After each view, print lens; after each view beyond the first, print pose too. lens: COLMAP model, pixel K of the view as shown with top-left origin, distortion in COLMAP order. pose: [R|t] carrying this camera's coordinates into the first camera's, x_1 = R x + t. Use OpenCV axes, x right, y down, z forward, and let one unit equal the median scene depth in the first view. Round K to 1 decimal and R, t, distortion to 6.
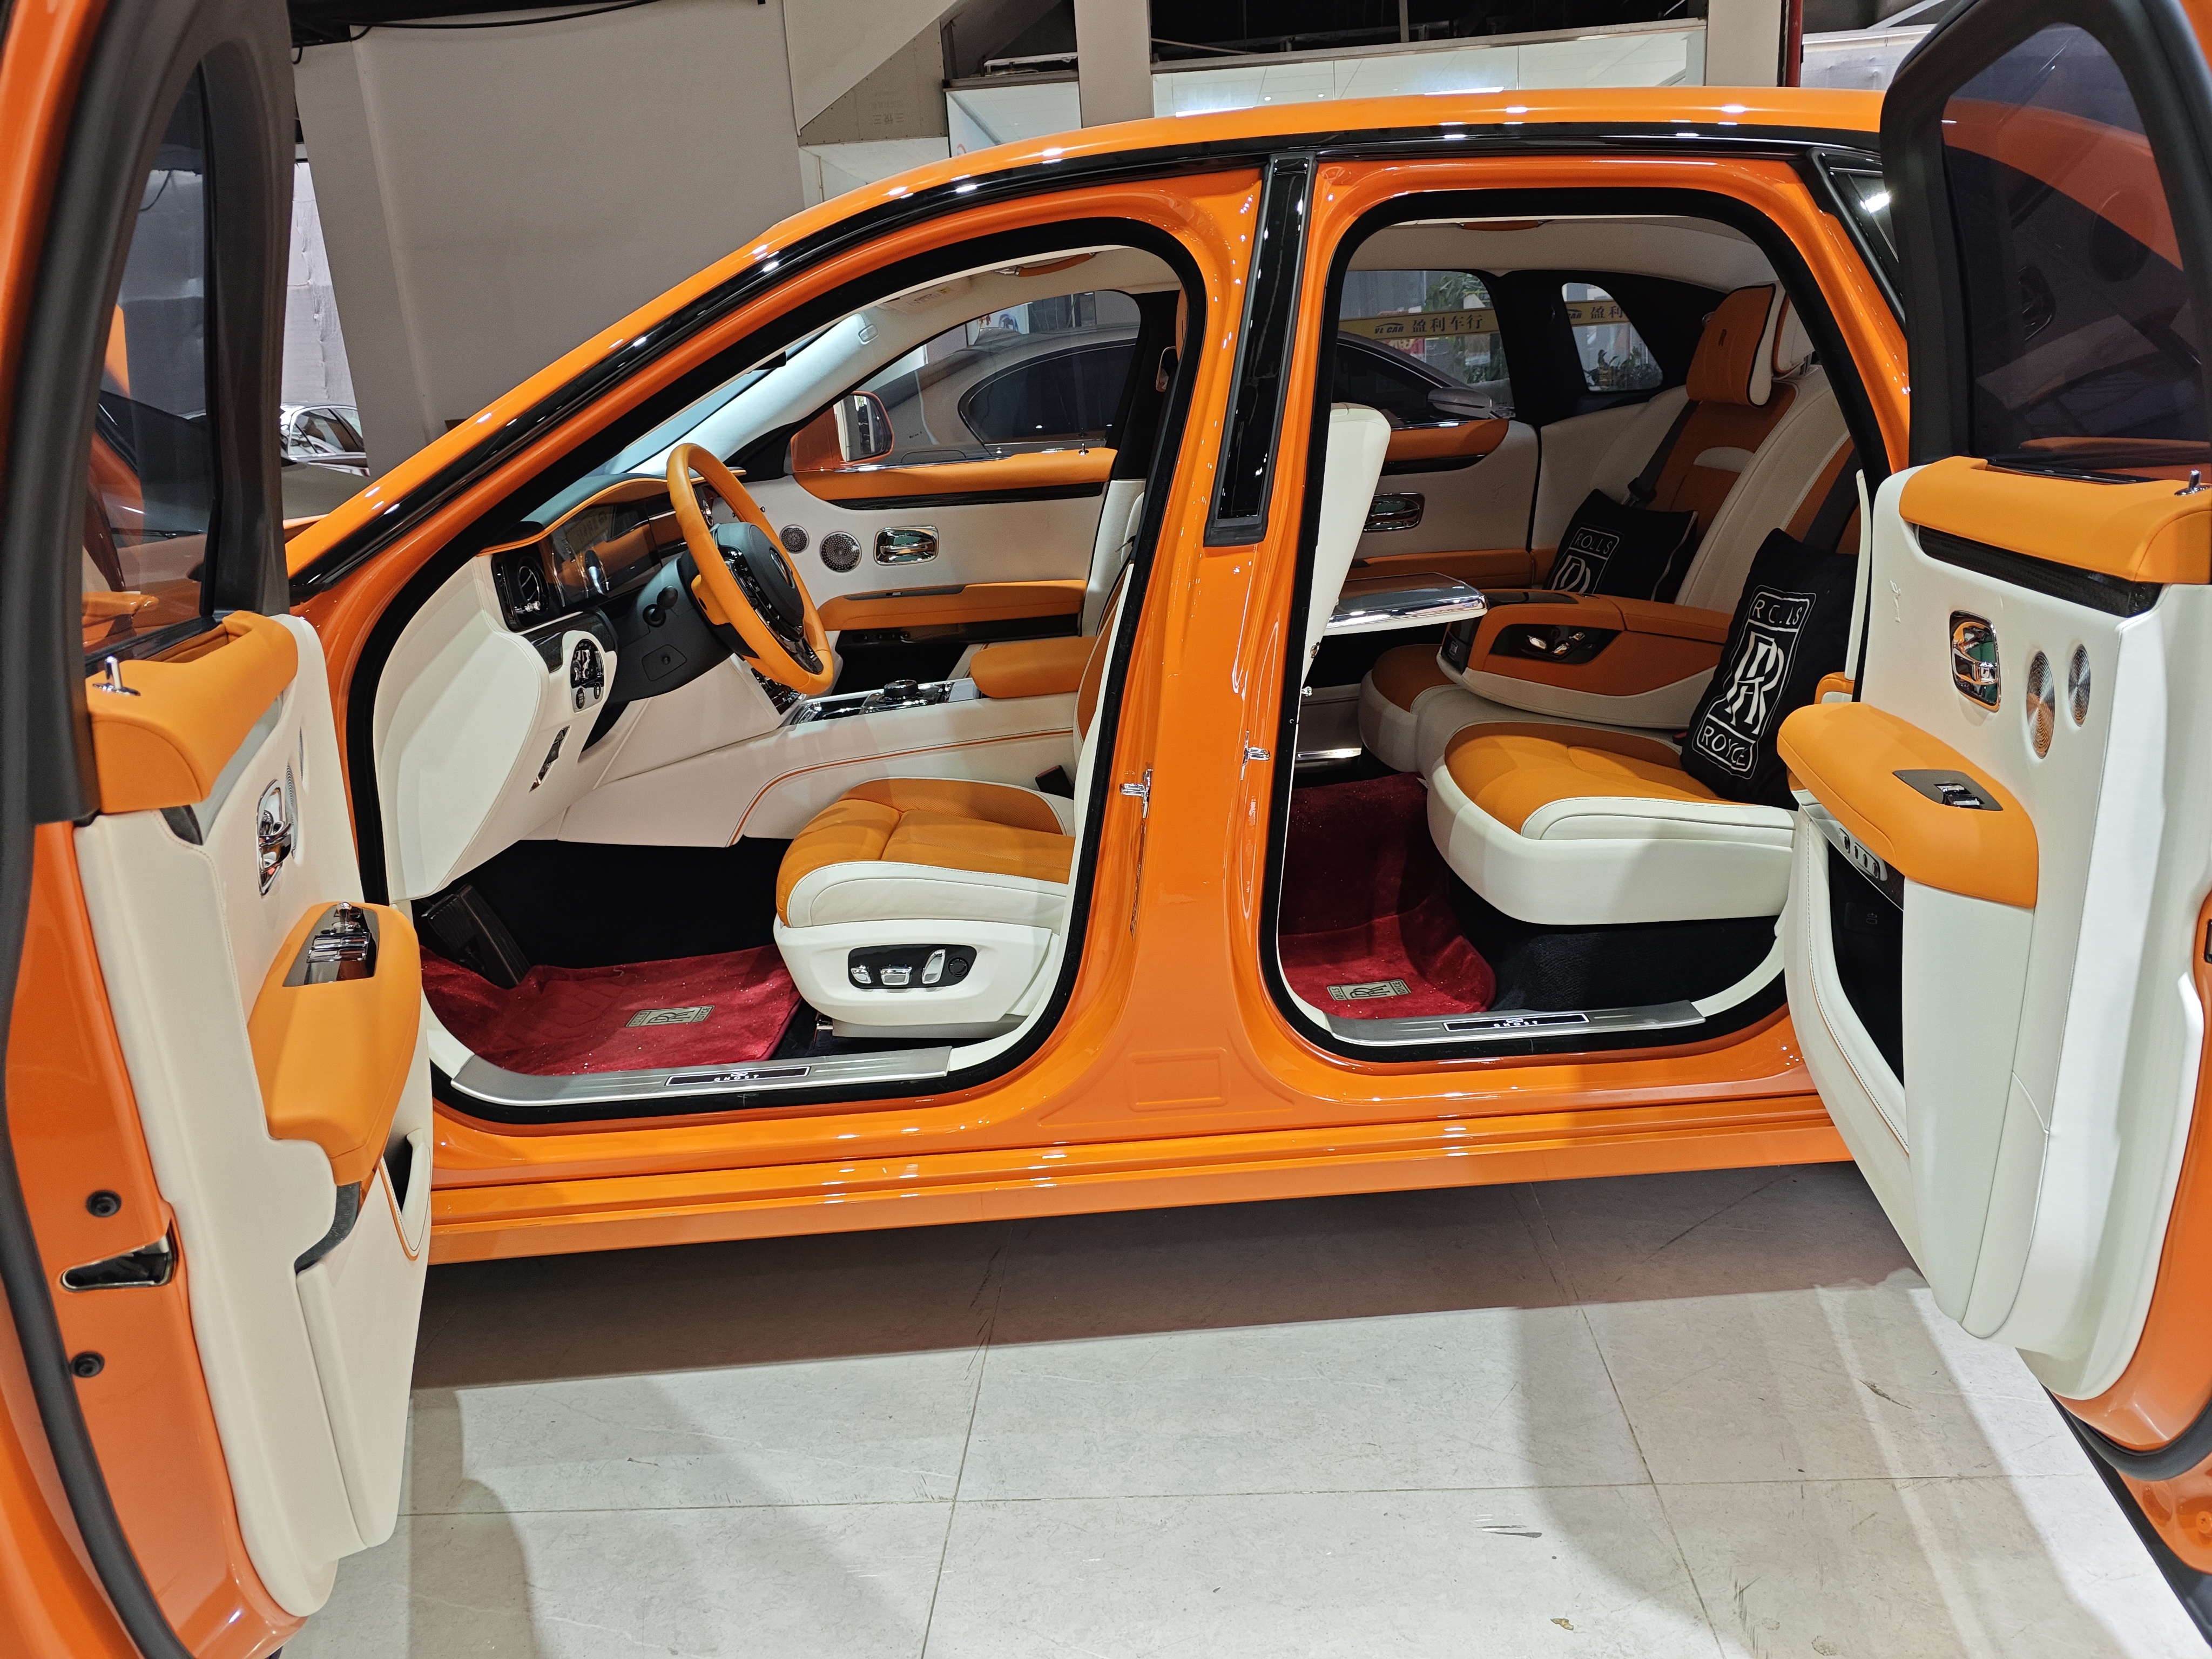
lens RADIAL K [[1594.3, 0, 1113.0], [0, 1594.3, 846.3], [0, 0, 1]] dist [0.034101, -0.058518]
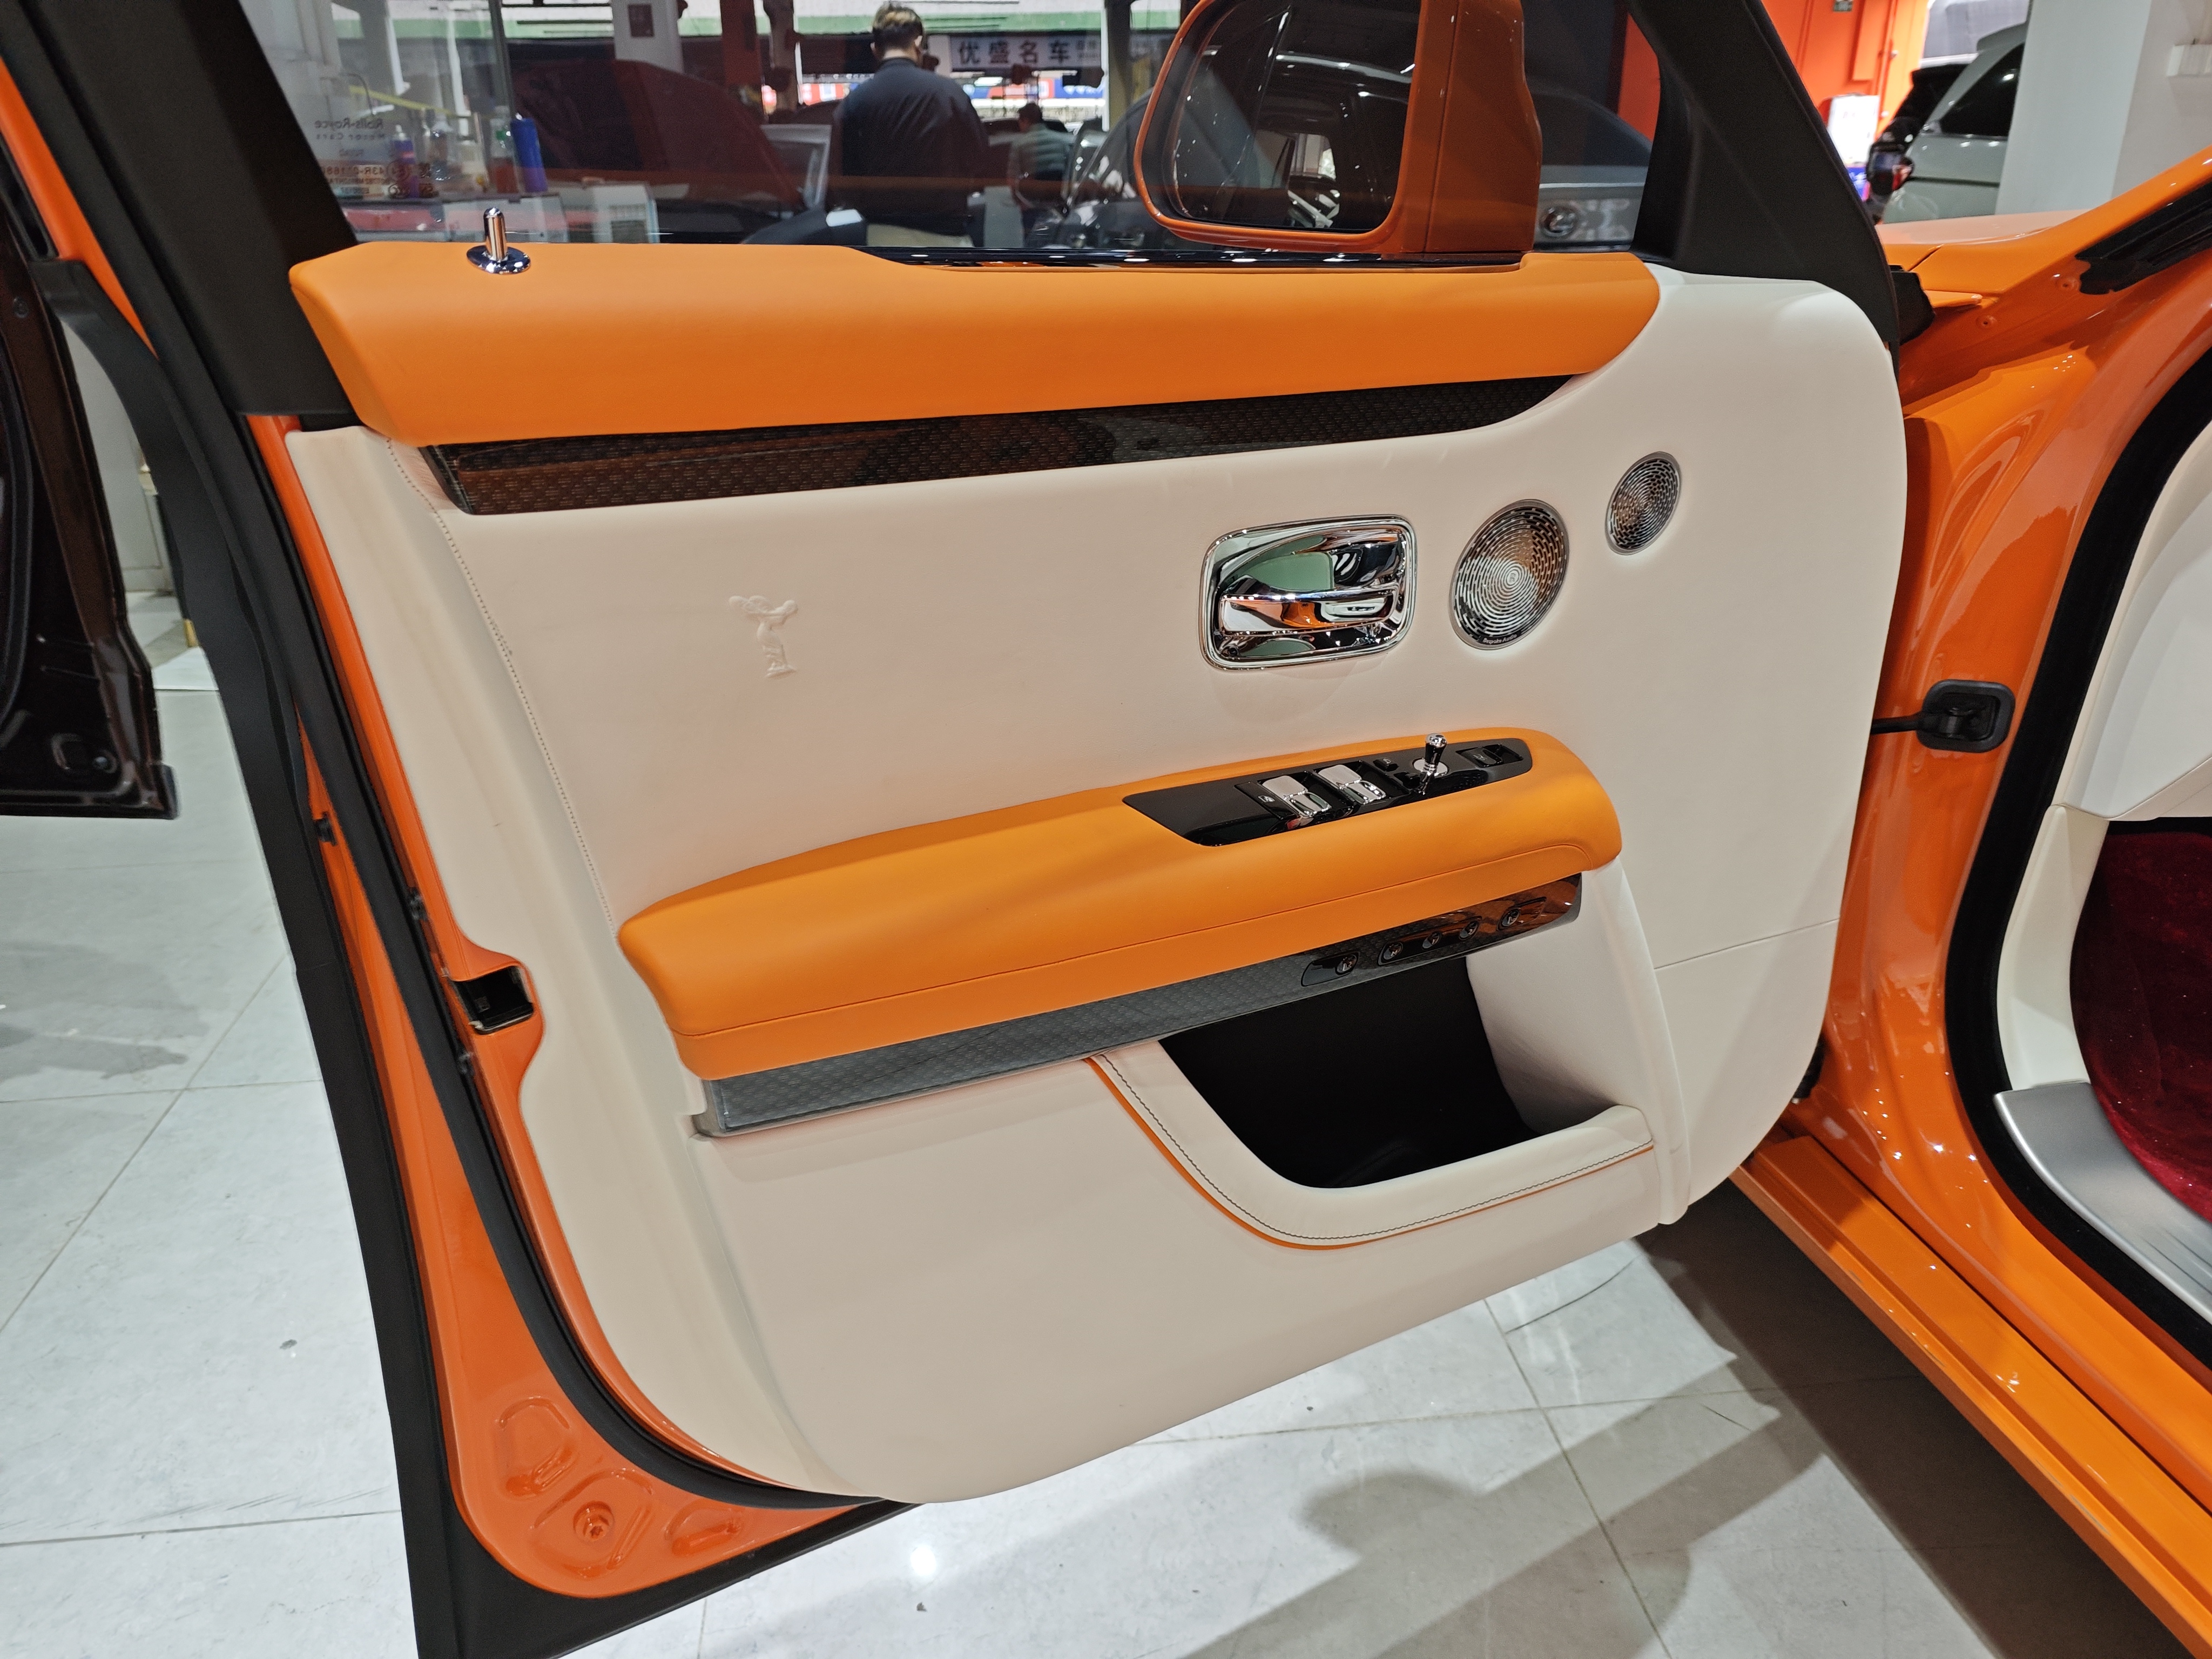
lens RADIAL K [[1611.6, 0, 1068.2], [0, 1611.6, 825.7], [0, 0, 1]] dist [-0.001293, -0.001207]
pose [[0.153747, 0.439729, -0.884873, 0.048003], [-0.277744, 0.878647, 0.388377, -0.089266], [0.948272, 0.186056, 0.257222, 0.449593]]
